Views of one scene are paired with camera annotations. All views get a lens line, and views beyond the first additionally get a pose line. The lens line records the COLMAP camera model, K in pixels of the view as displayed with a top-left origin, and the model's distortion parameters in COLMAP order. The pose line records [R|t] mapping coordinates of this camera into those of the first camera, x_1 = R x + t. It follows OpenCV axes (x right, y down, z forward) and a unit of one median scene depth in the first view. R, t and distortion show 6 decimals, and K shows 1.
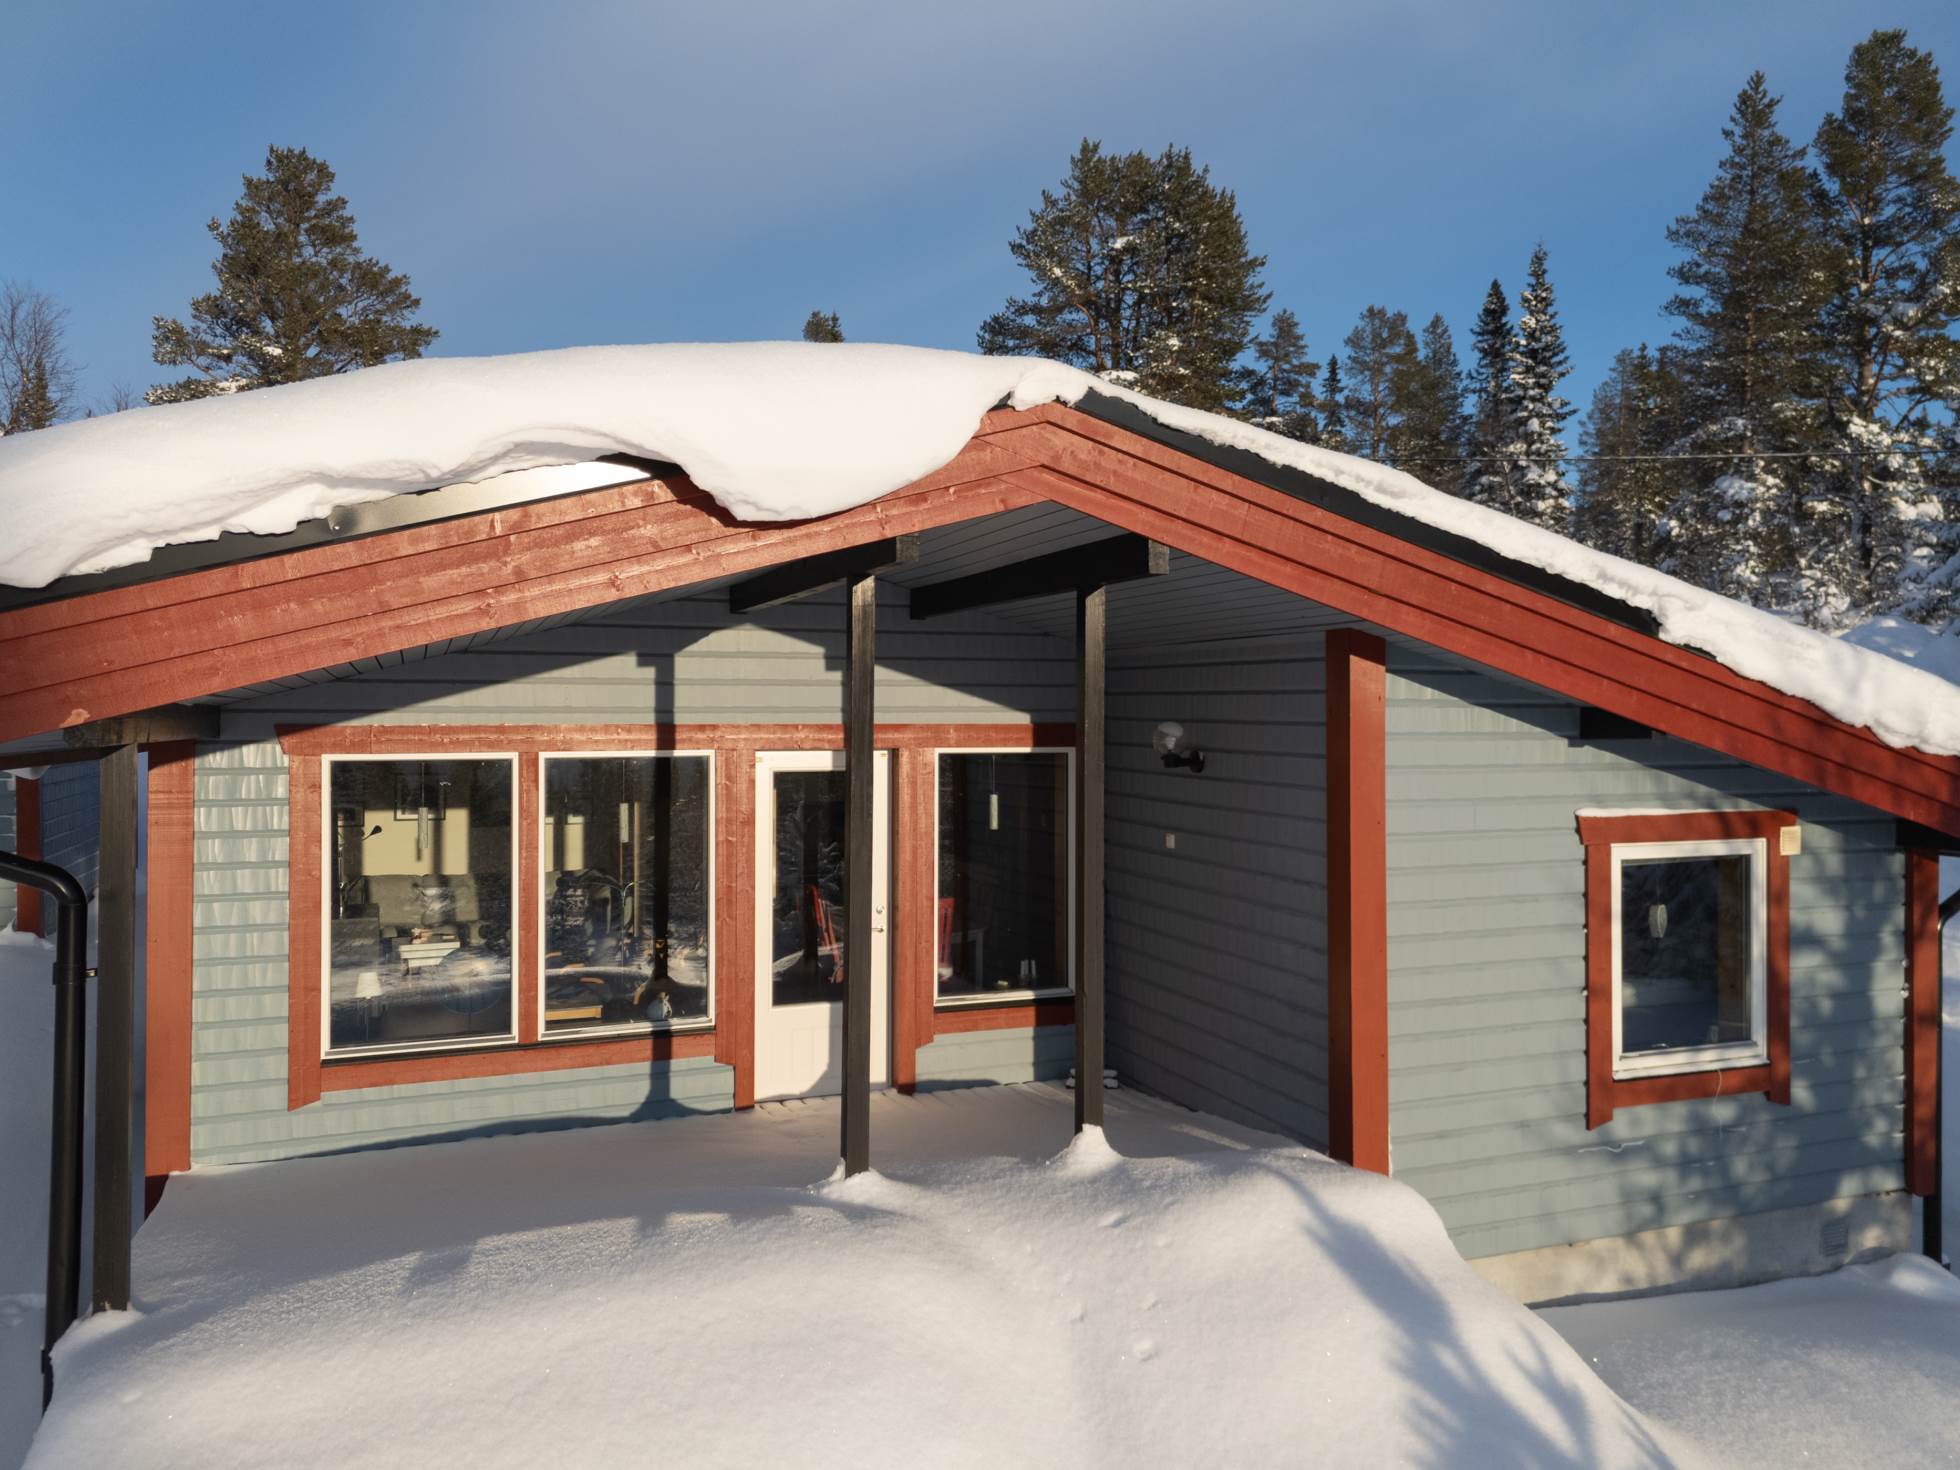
lens RADIAL K [[1442.8, 0, 983.3], [0, 1442.8, 728.9], [0, 0, 1]] dist [0.054704, -0.031931]
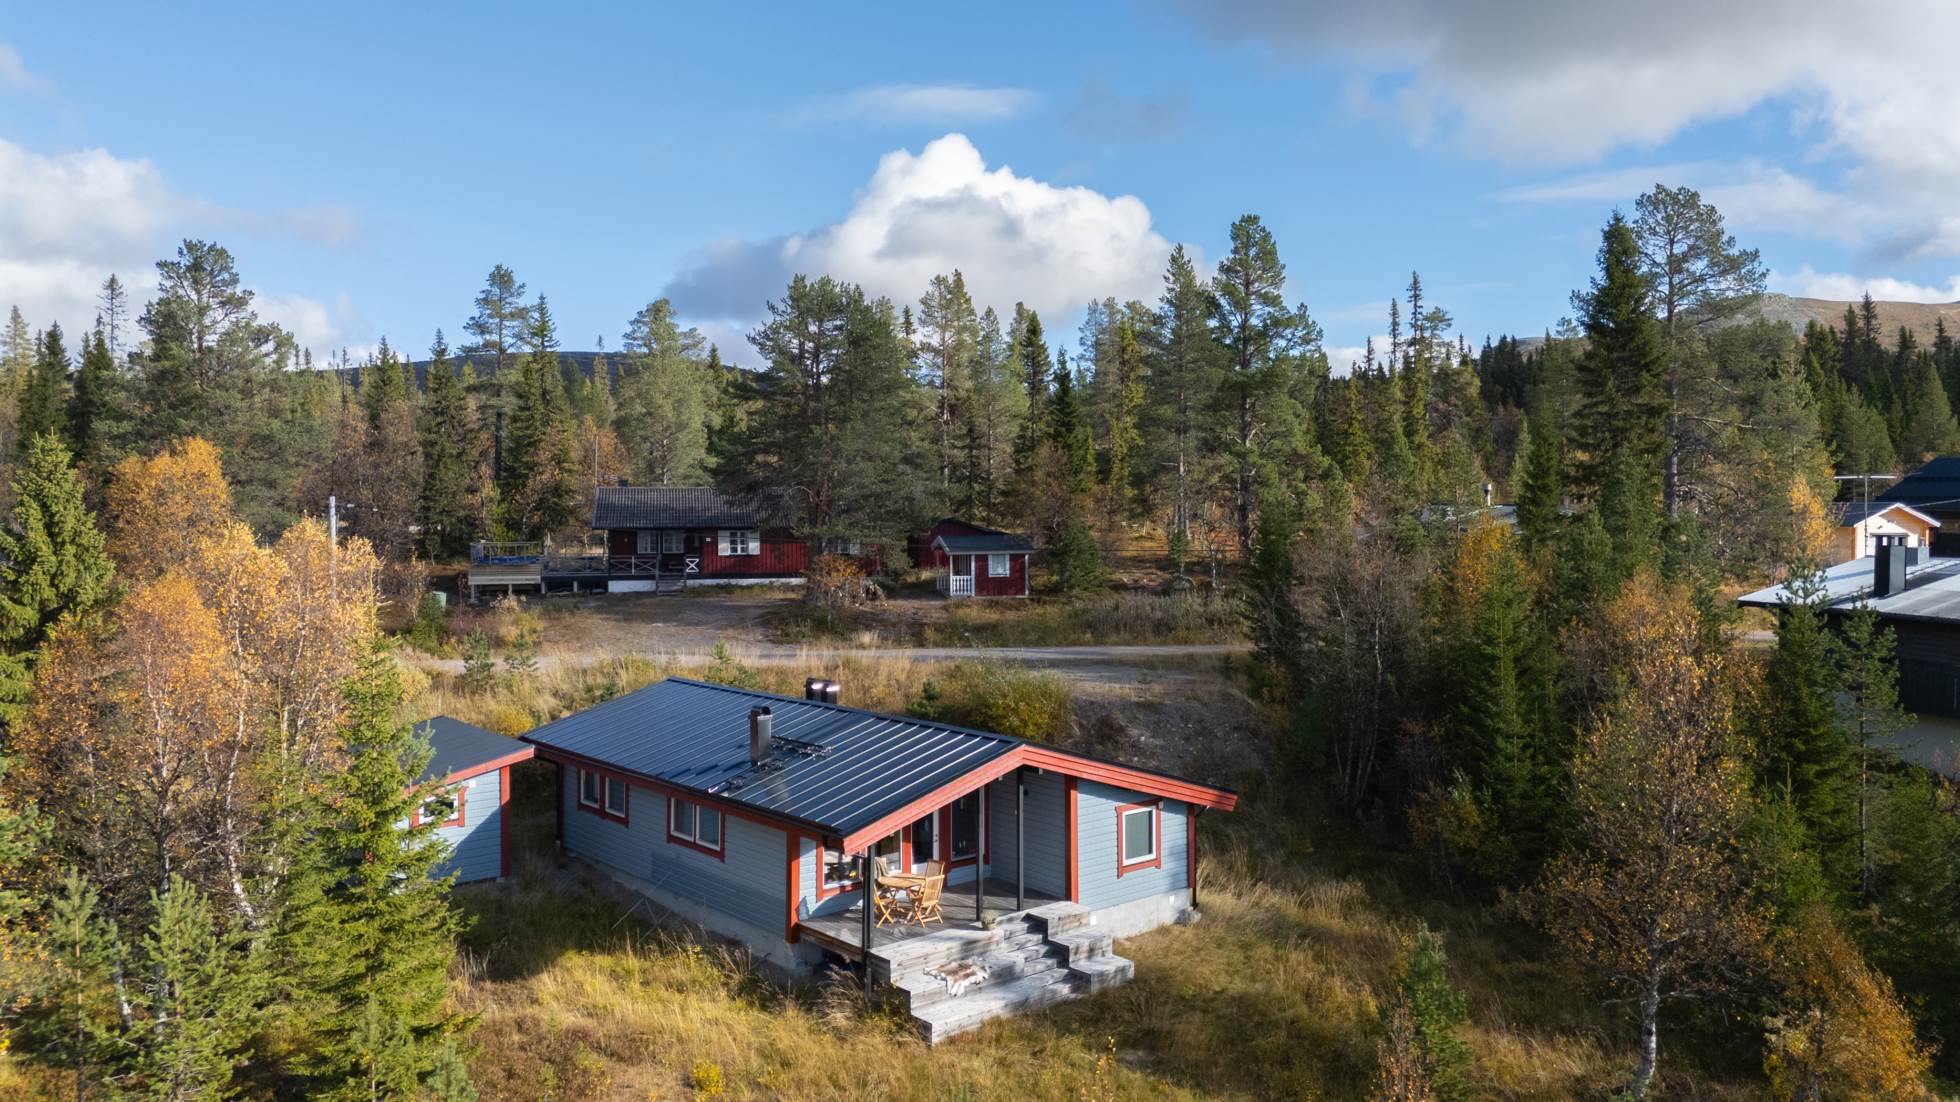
lens RADIAL K [[1433.1, 0, 980.0], [0, 1433.1, 551.0], [0, 0, 1]] dist [0.078461, -0.079156]
pose [[0.947533, -0.016026, 0.319255, -0.236582], [0.008067, 0.999623, 0.026238, -0.145493], [-0.319555, -0.022286, 0.947306, -0.517488]]
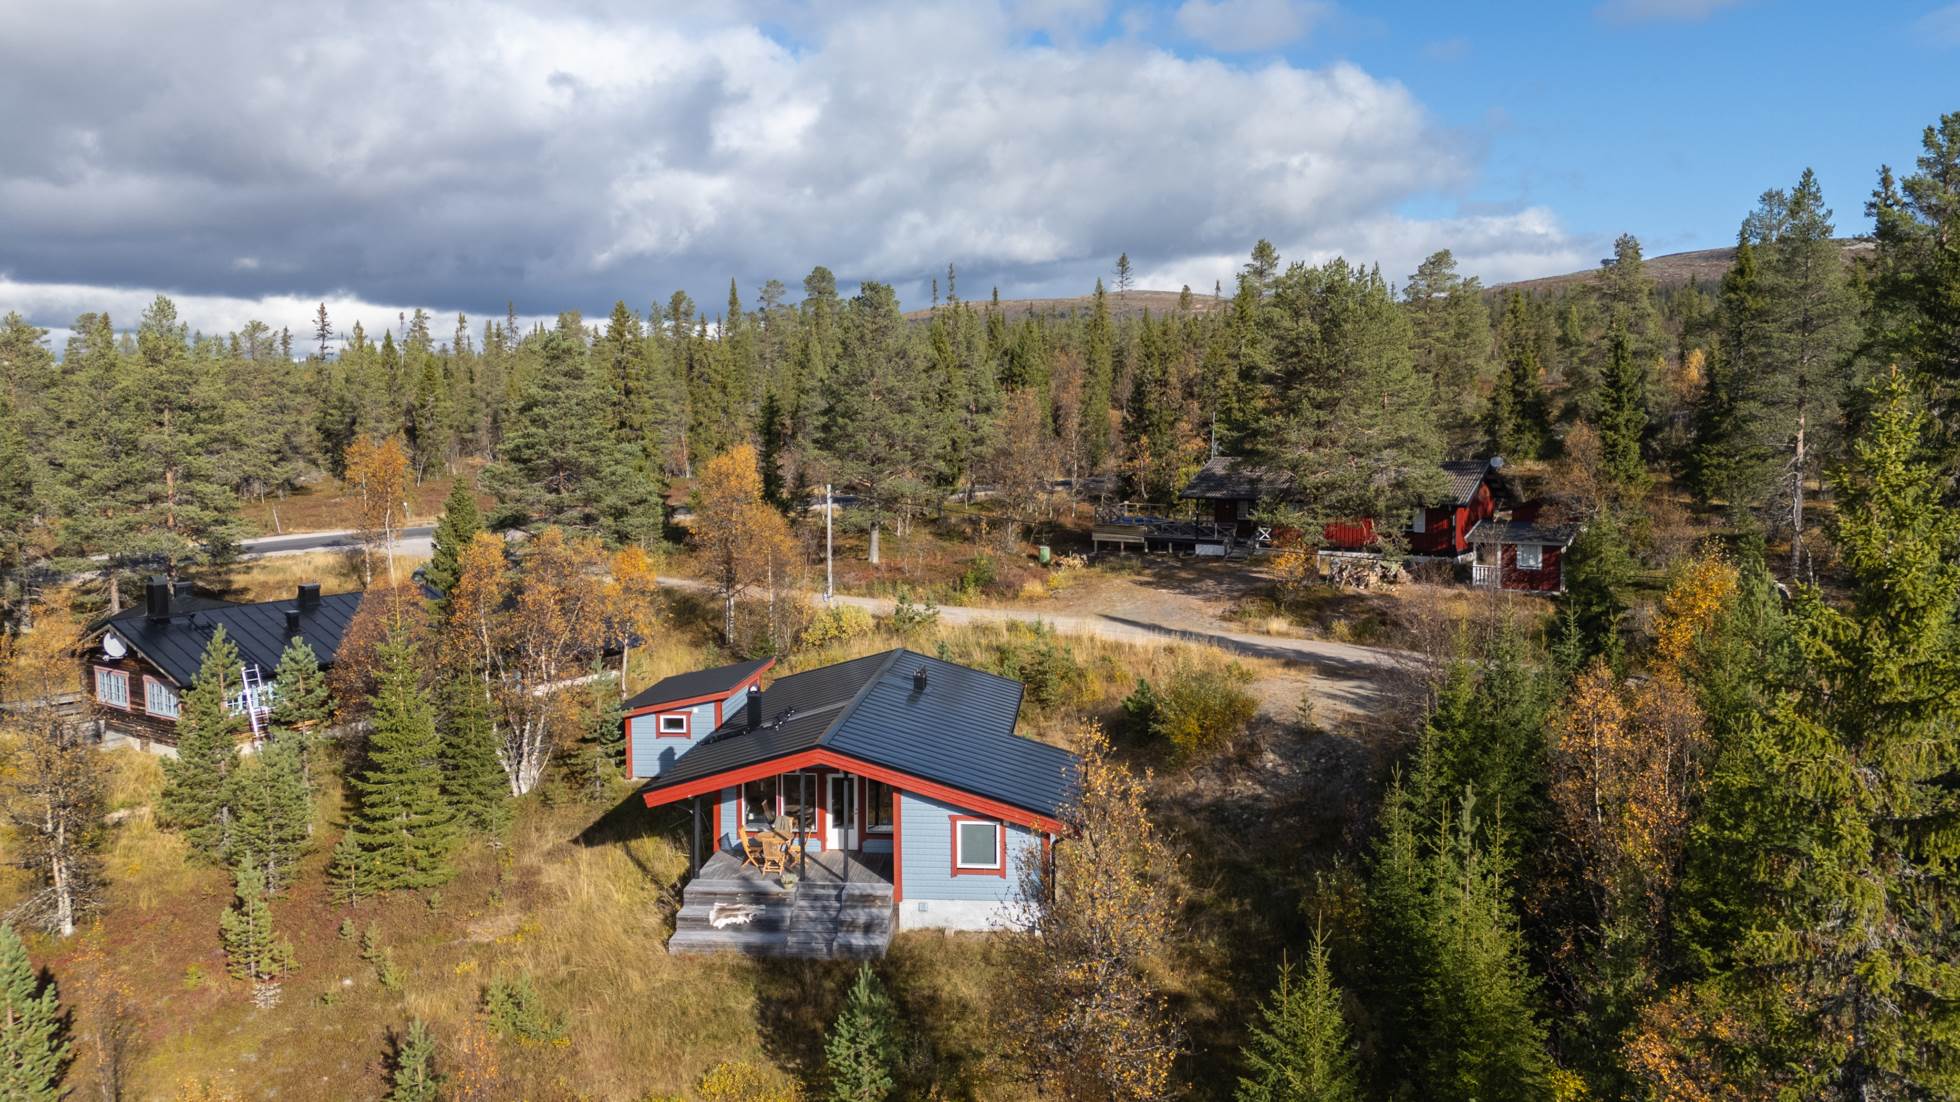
lens RADIAL K [[1432.5, 0, 985.3], [0, 1432.5, 545.4], [0, 0, 1]] dist [0.083845, -0.084404]
pose [[0.895223, 0.036710, -0.444105, 0.473045], [0.000593, 0.996502, 0.083567, -0.224506], [0.445619, -0.075074, 0.892069, -0.574688]]
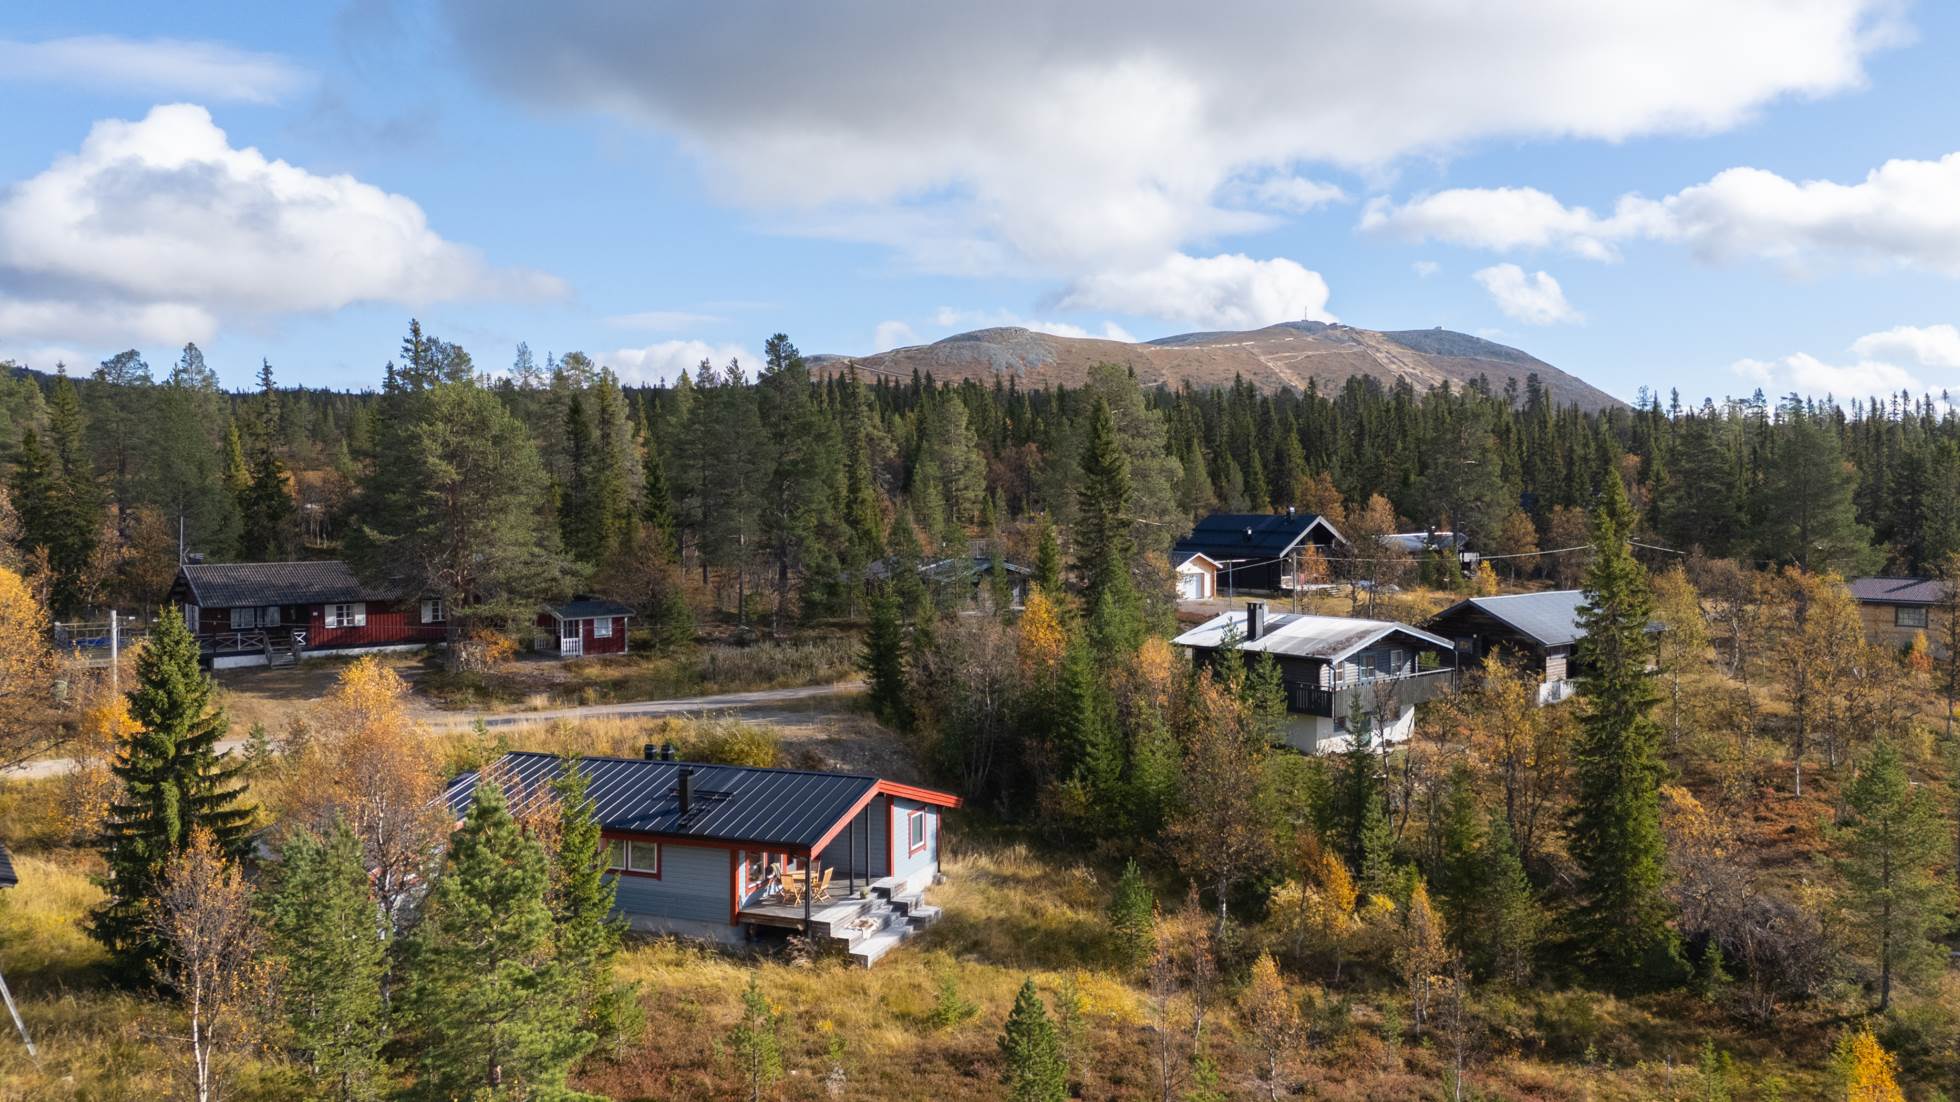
lens RADIAL K [[1432.5, 0, 985.3], [0, 1432.5, 545.4], [0, 0, 1]] dist [0.083845, -0.084404]
pose [[0.694811, -0.028254, 0.718637, -0.729132], [0.013834, 0.999568, 0.025924, -0.240041], [-0.719059, -0.008071, 0.694902, -0.689817]]
